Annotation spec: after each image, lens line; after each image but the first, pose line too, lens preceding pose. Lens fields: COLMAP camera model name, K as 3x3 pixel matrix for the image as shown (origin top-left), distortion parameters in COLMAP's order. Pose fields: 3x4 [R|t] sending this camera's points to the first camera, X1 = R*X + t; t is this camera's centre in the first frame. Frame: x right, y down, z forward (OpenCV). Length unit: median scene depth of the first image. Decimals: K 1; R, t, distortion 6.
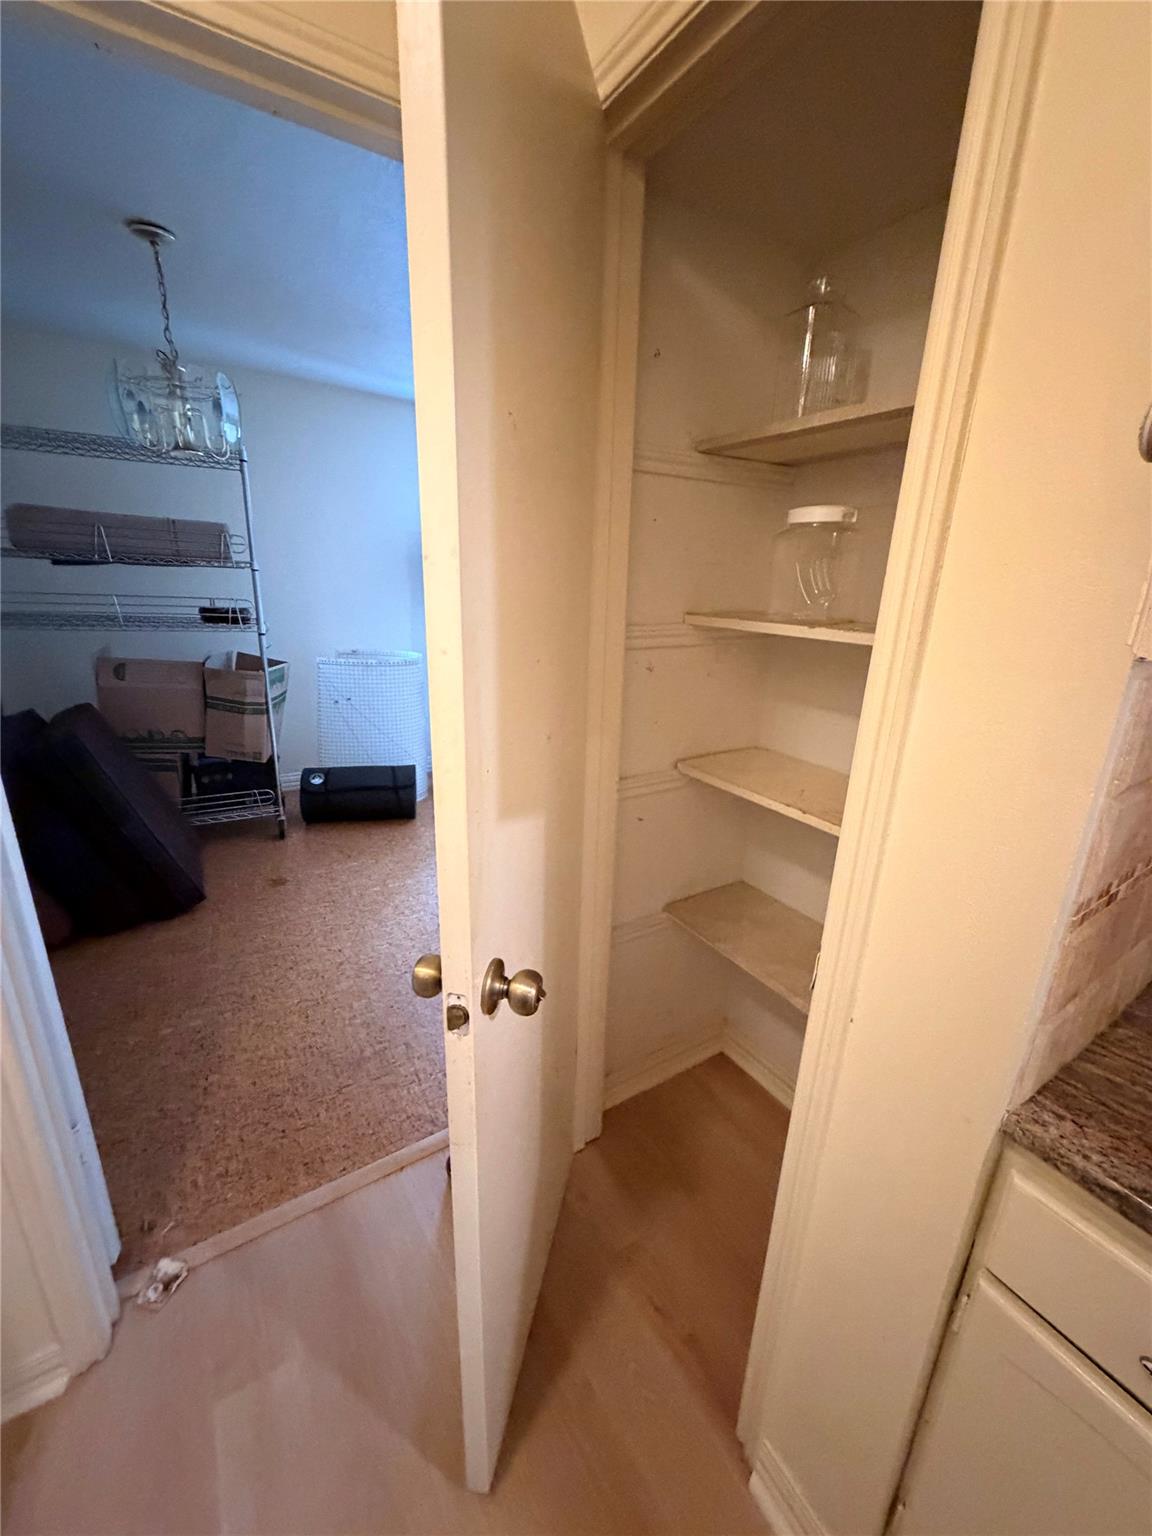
lens RADIAL K [[612.8, 0, 579.6], [0, 612.8, 763.2], [0, 0, 1]] dist [-0.003037, 0.000164]
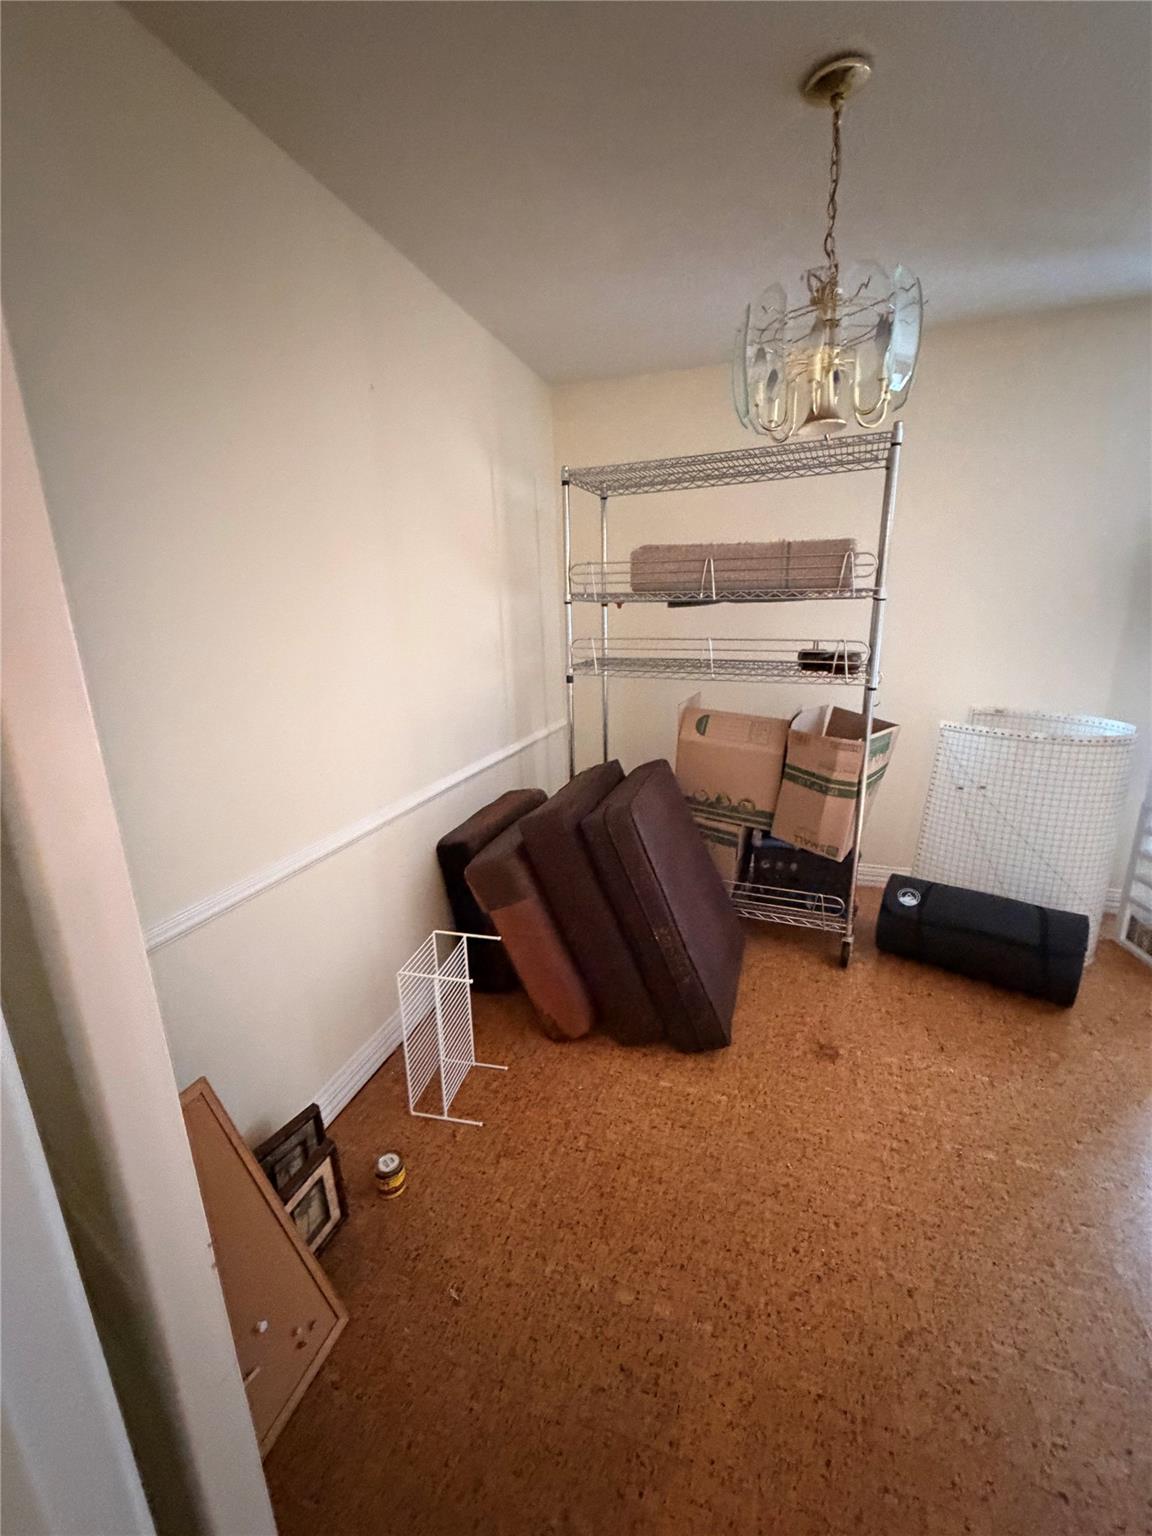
lens RADIAL K [[612.8, 0, 567.0], [0, 612.8, 767.8], [0, 0, 1]] dist [-0.003037, 0.000164]
pose [[0.616355, 0.146998, -0.773626, -0.172759], [-0.174478, 0.983497, 0.047868, -0.091903], [0.767896, 0.105477, 0.631831, 0.286674]]
